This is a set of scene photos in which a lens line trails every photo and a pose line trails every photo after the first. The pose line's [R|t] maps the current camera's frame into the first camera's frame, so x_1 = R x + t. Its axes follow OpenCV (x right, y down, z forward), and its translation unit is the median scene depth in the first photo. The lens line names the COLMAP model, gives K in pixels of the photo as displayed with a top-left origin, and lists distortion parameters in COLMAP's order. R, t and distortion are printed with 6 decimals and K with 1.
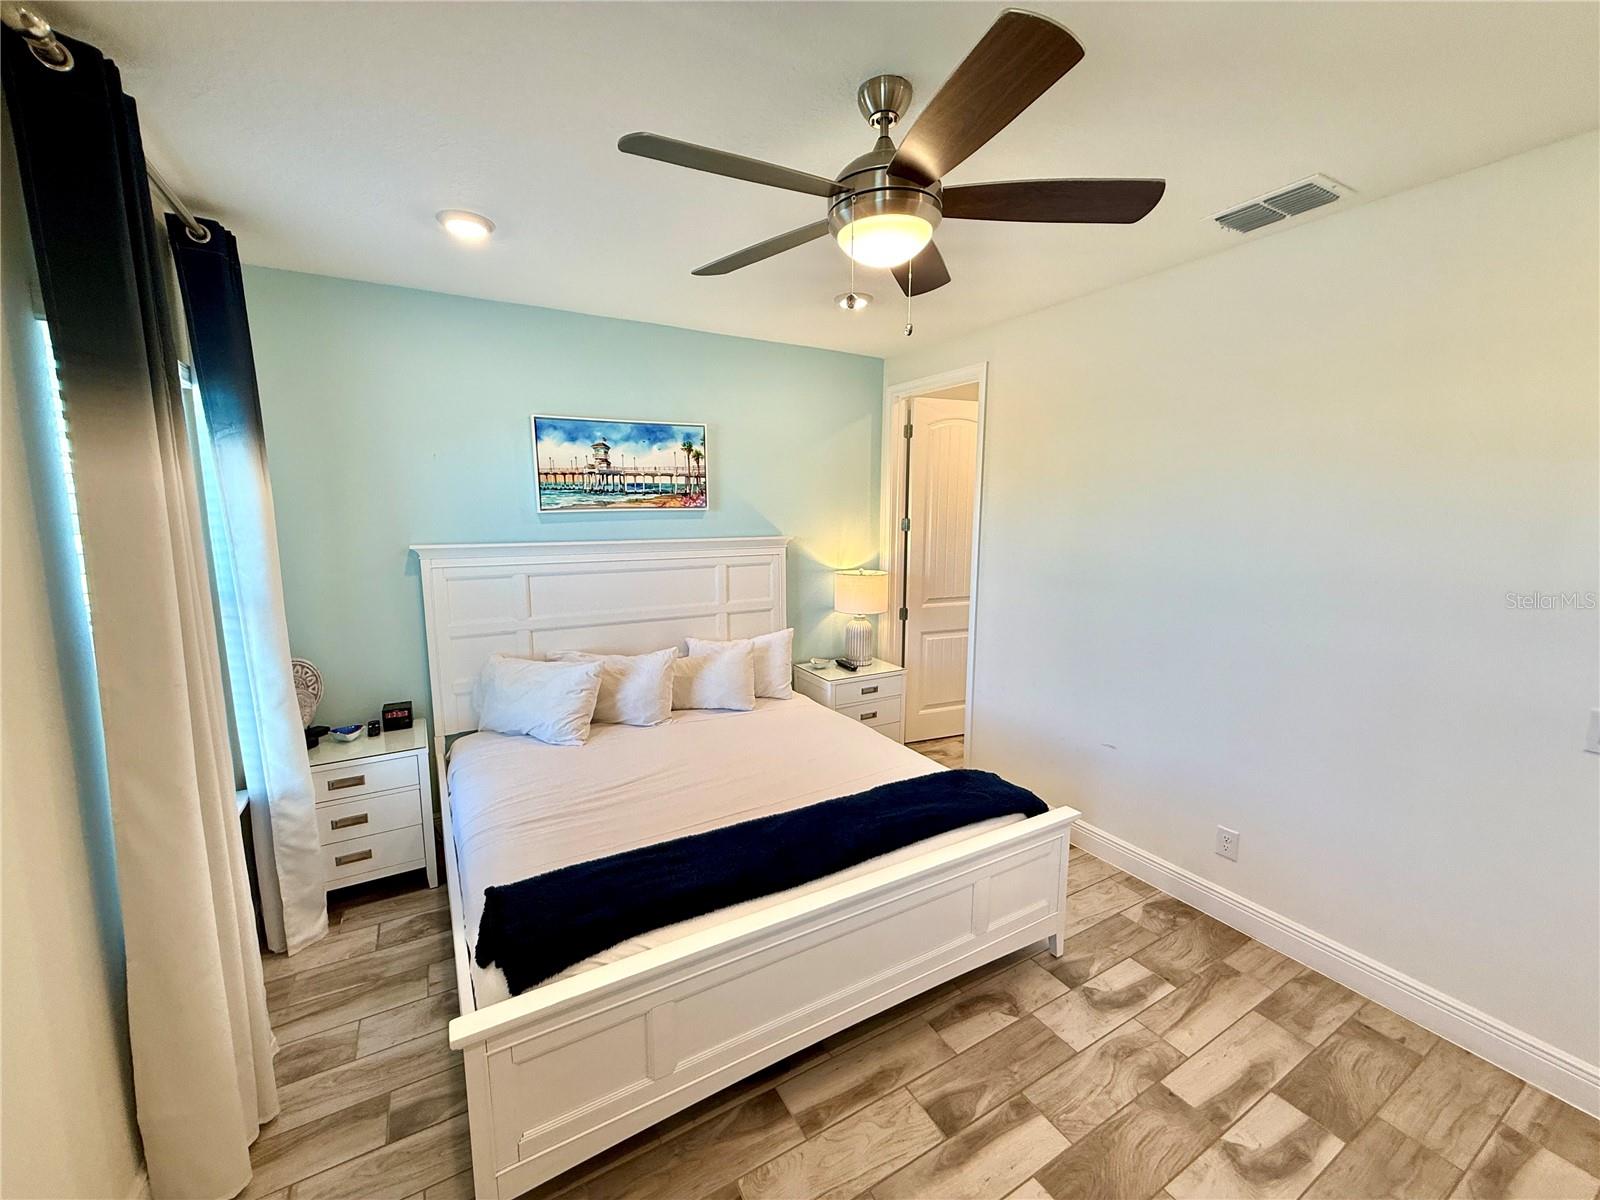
lens RADIAL K [[632.3, 0, 791.7], [0, 632.3, 592.7], [0, 0, 1]] dist [-0.003113, -0.000263]
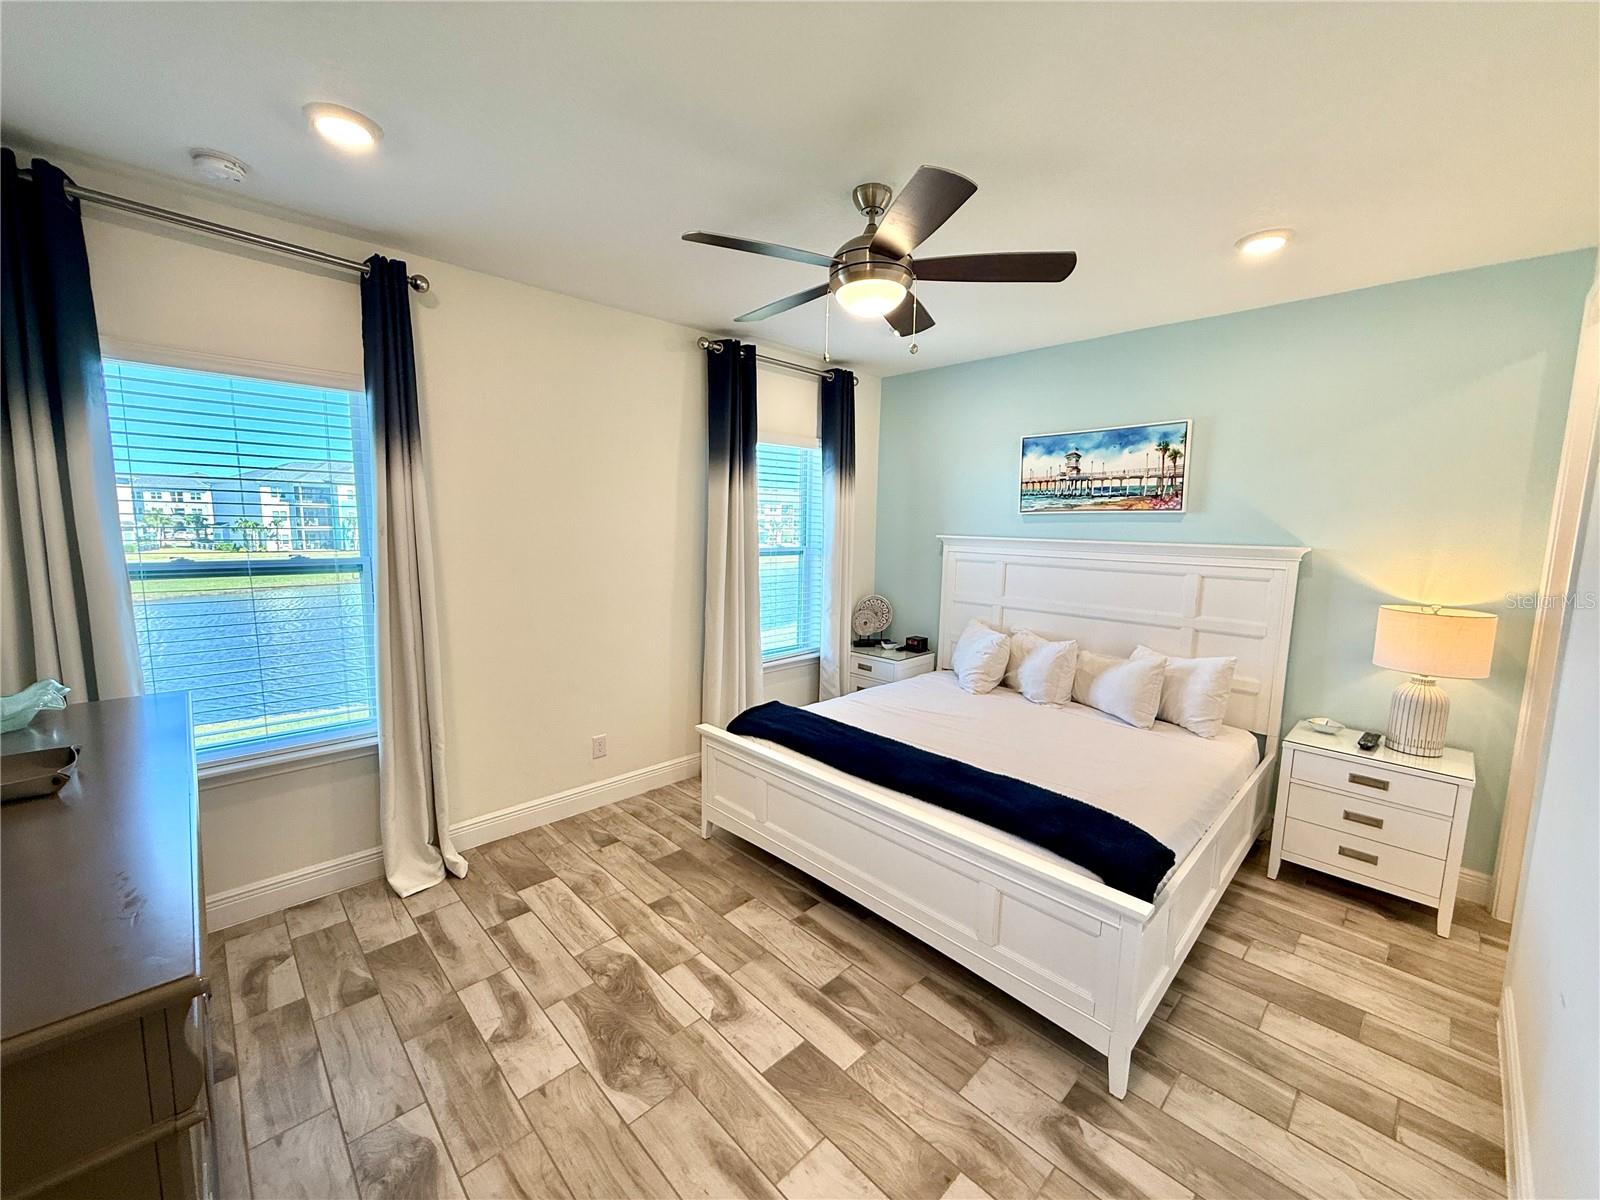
lens RADIAL K [[632.3, 0, 801.1], [0, 632.3, 590.9], [0, 0, 1]] dist [-0.003113, -0.000263]
pose [[0.254701, 0.110108, -0.960731, 0.685652], [-0.144882, 0.986628, 0.074666, -0.007675], [0.956105, 0.120175, 0.267248, 0.265241]]
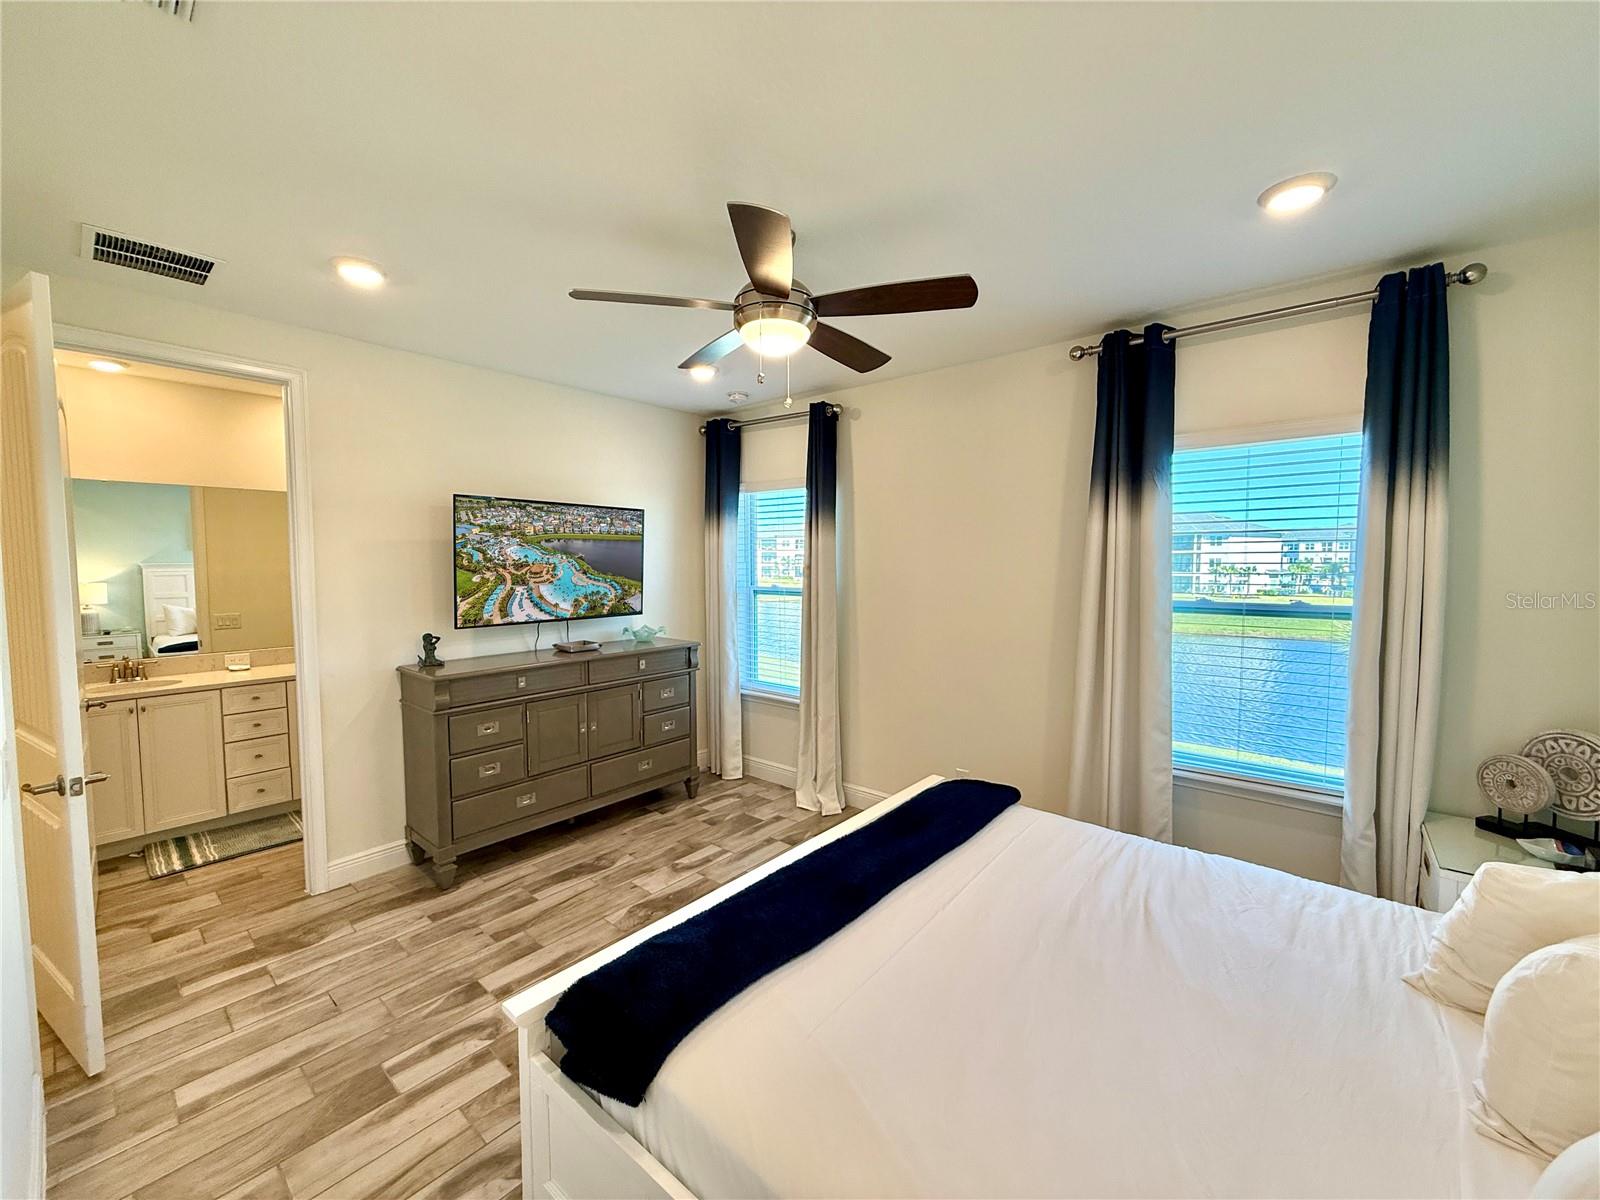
lens RADIAL K [[632.3, 0, 793.8], [0, 632.3, 589.7], [0, 0, 1]] dist [-0.003113, -0.000263]
pose [[-0.937772, 0.015258, -0.346917, 0.272658], [-0.047789, 0.983858, 0.172453, -0.121793], [0.343948, 0.178301, -0.921905, 1.091007]]
